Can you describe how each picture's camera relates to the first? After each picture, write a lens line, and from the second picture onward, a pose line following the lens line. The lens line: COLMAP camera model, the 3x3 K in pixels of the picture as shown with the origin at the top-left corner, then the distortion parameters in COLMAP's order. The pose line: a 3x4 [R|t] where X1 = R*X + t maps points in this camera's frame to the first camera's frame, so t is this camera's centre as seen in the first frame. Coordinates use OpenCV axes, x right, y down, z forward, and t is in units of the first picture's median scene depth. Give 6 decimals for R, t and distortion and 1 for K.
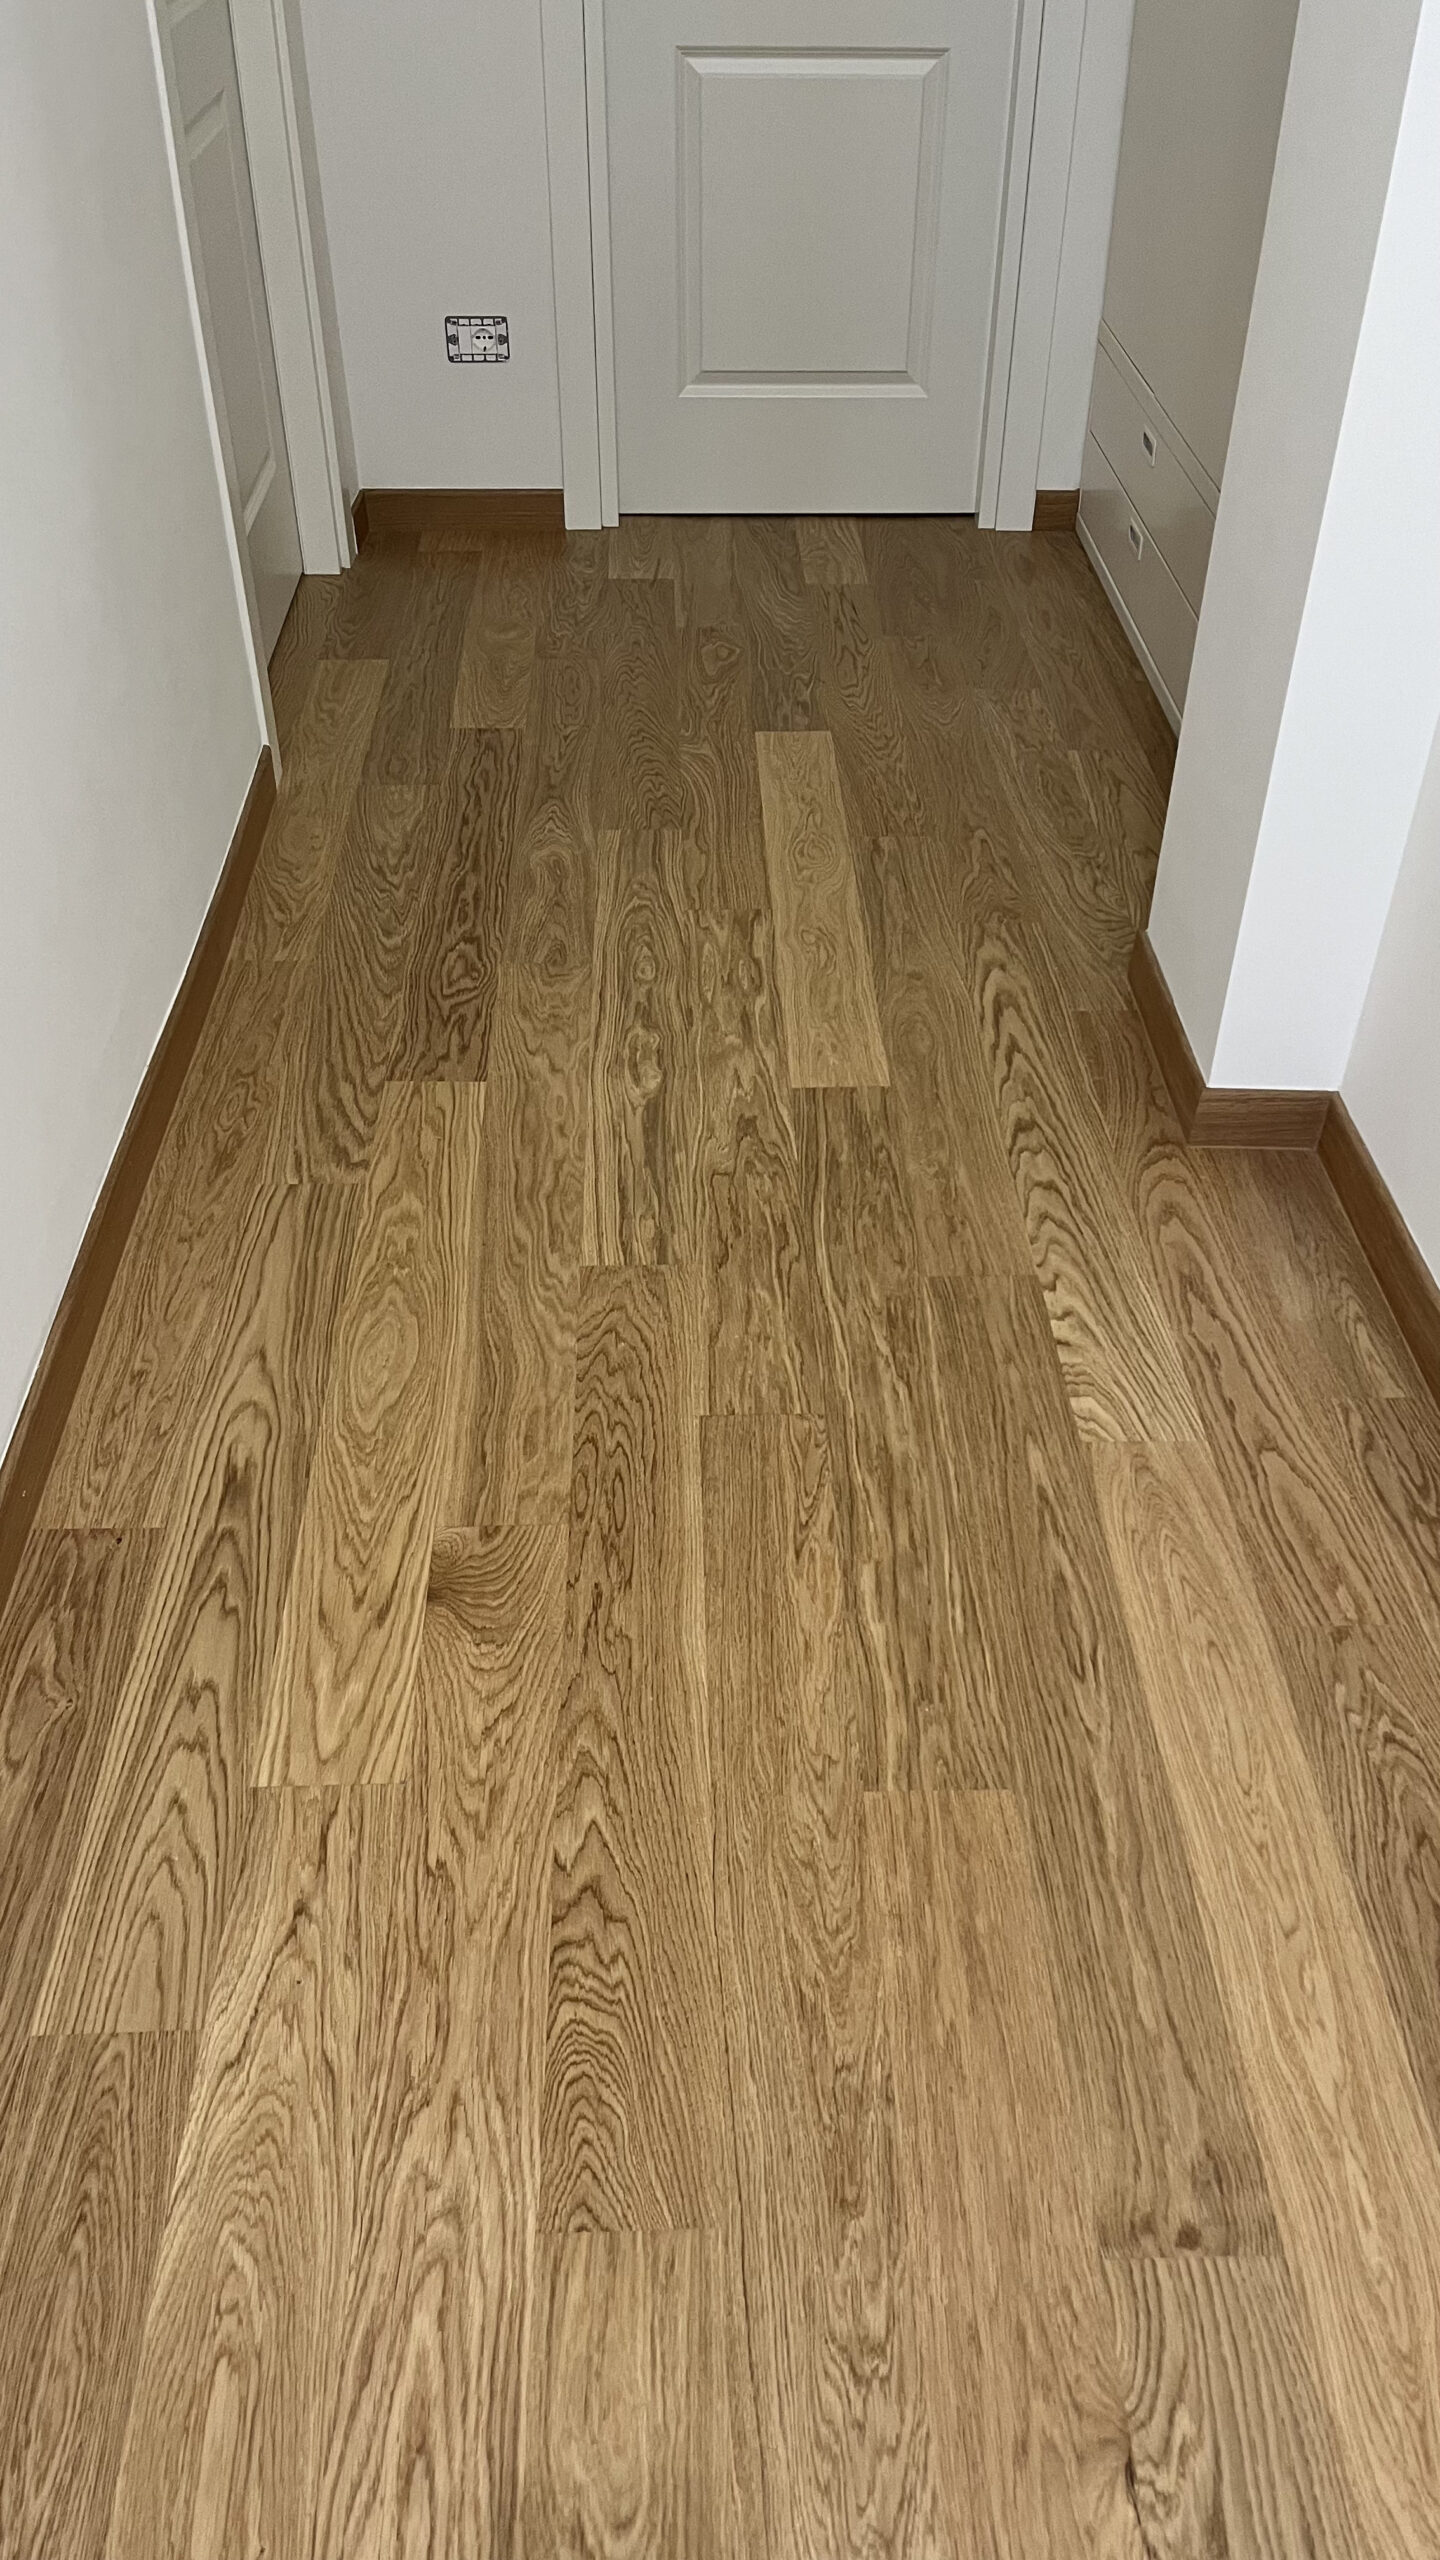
lens RADIAL K [[1954.9, 0, 720.0], [0, 1954.9, 1280.0], [0, 0, 1]] dist [0.078704, -0.106412]
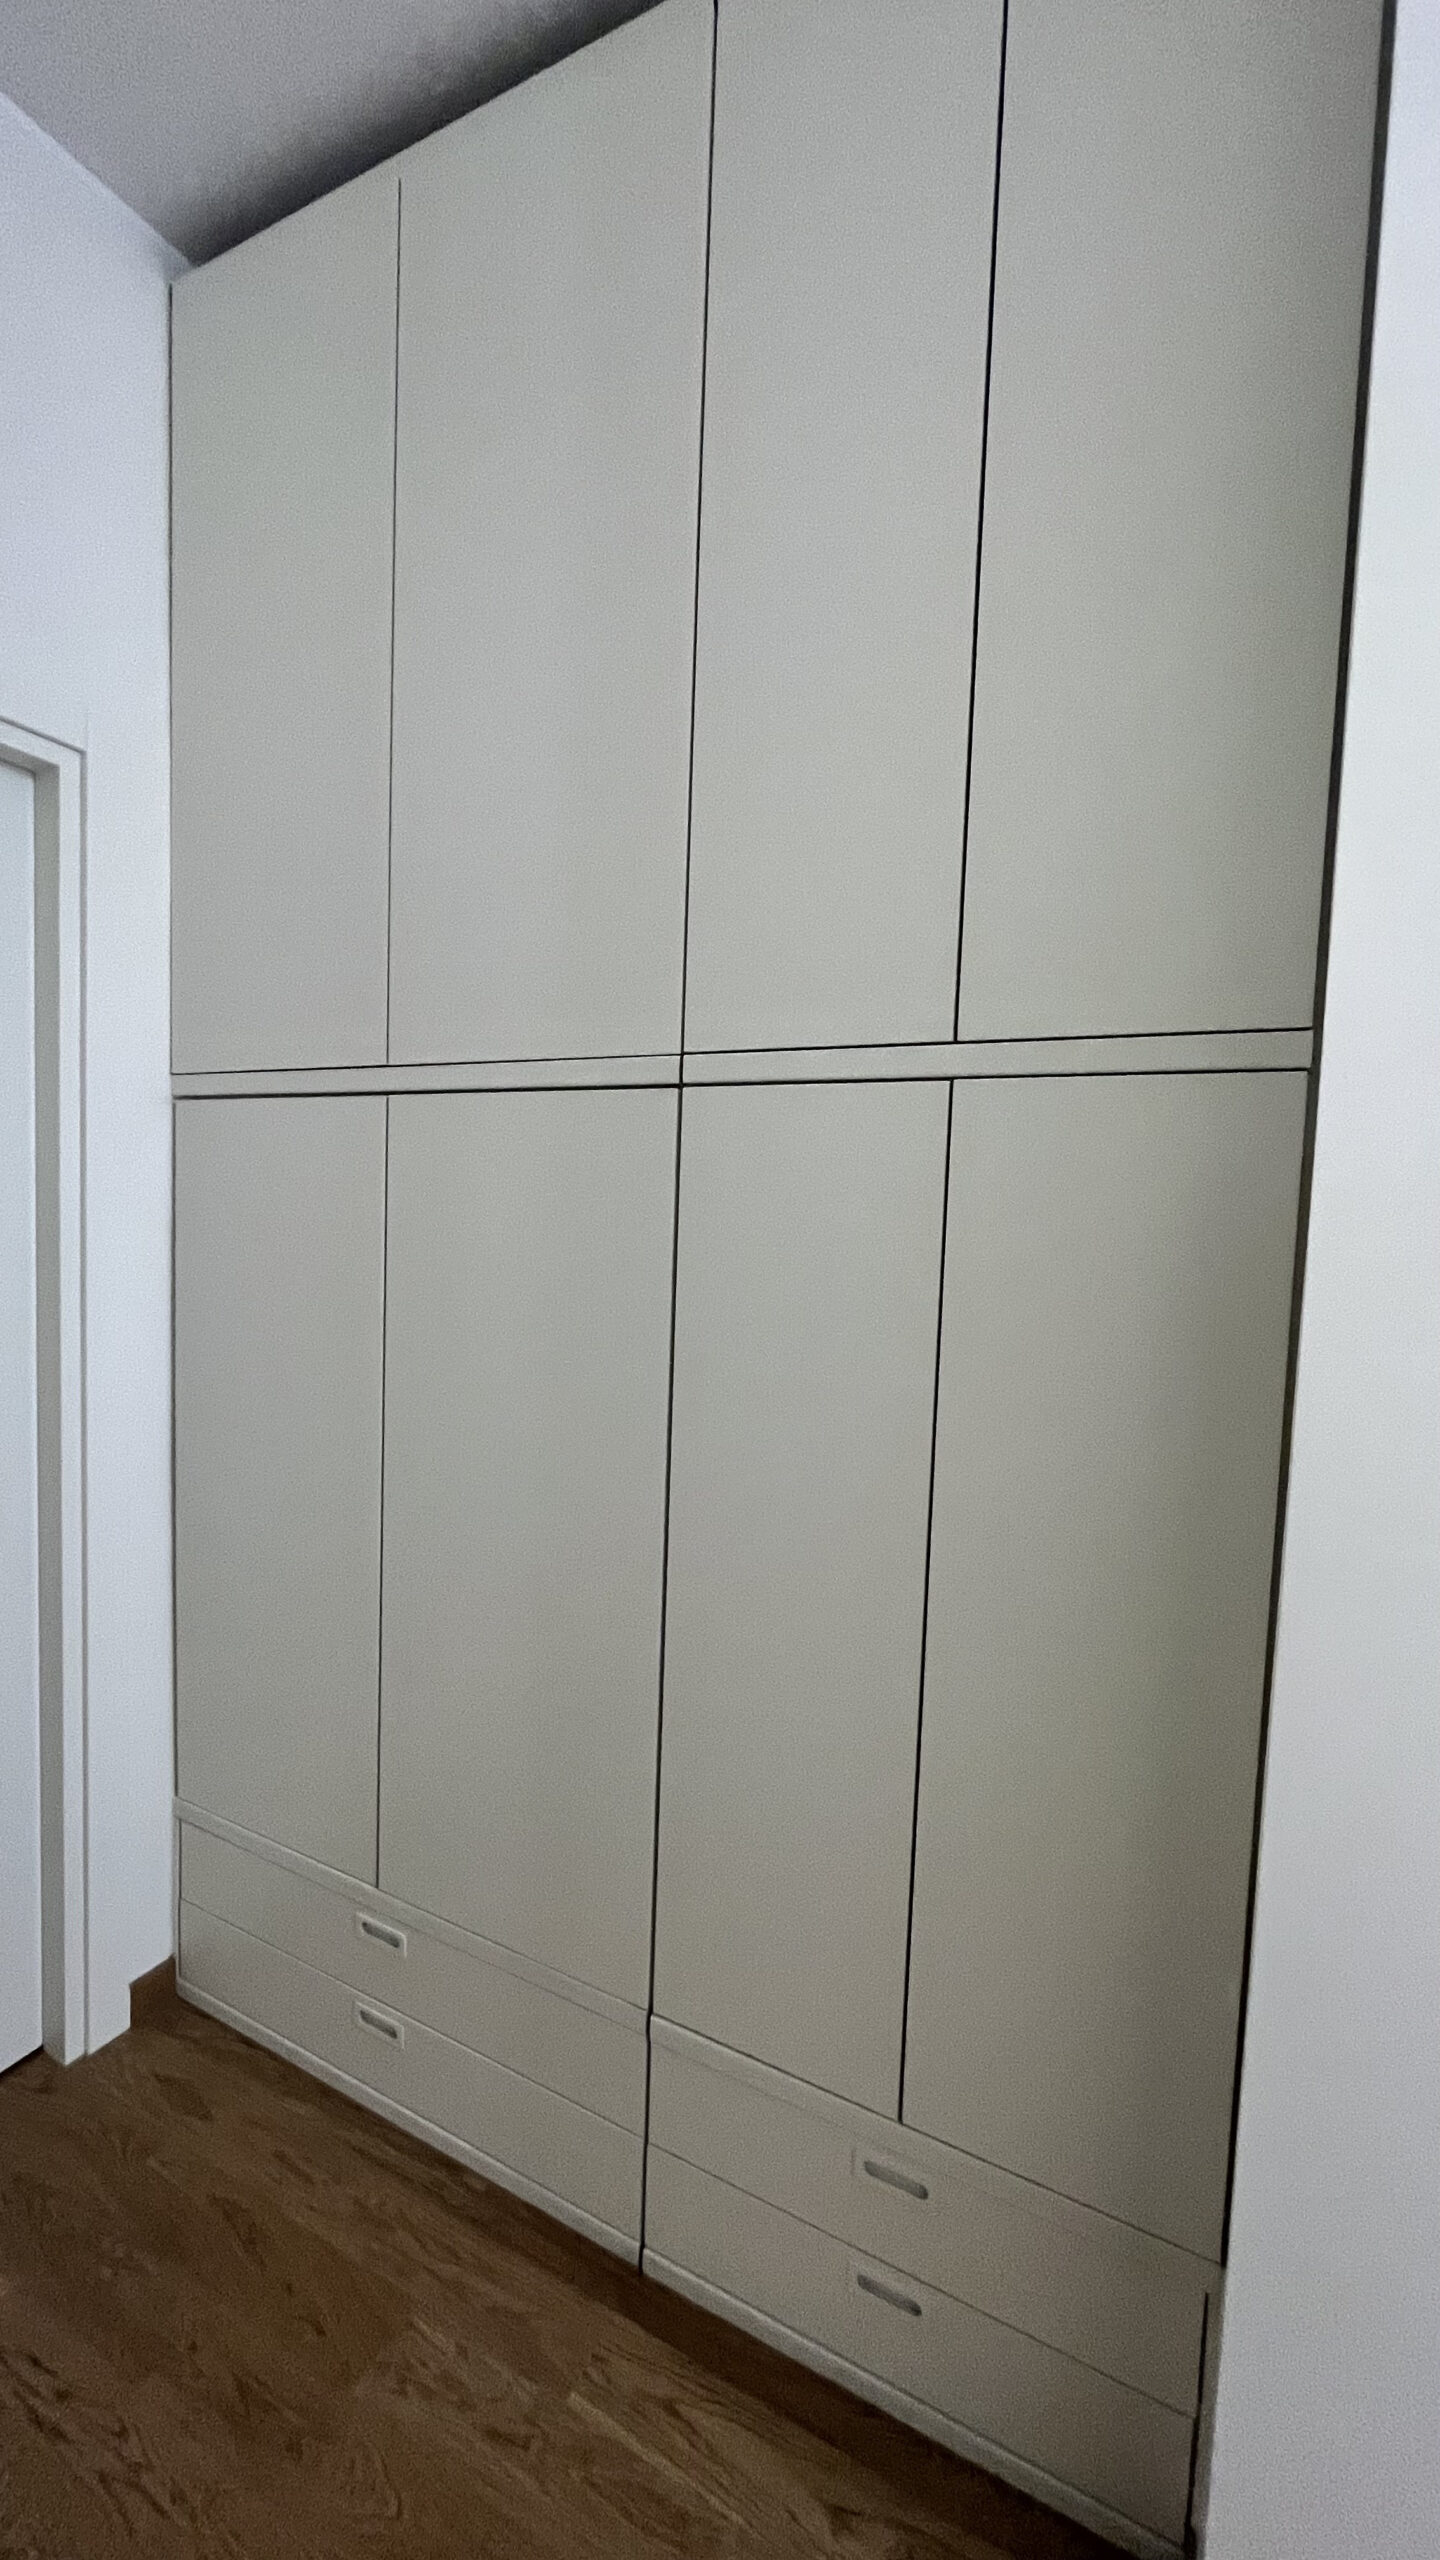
lens RADIAL K [[1042.4, 0, 720.0], [0, 1042.4, 1280.0], [0, 0, 1]] dist [-0.000266, -0.000098]
pose [[0.487150, -0.048343, 0.871979, -0.184214], [0.523011, 0.815762, -0.246965, -0.698865], [-0.699389, 0.576363, 0.422682, 0.741489]]
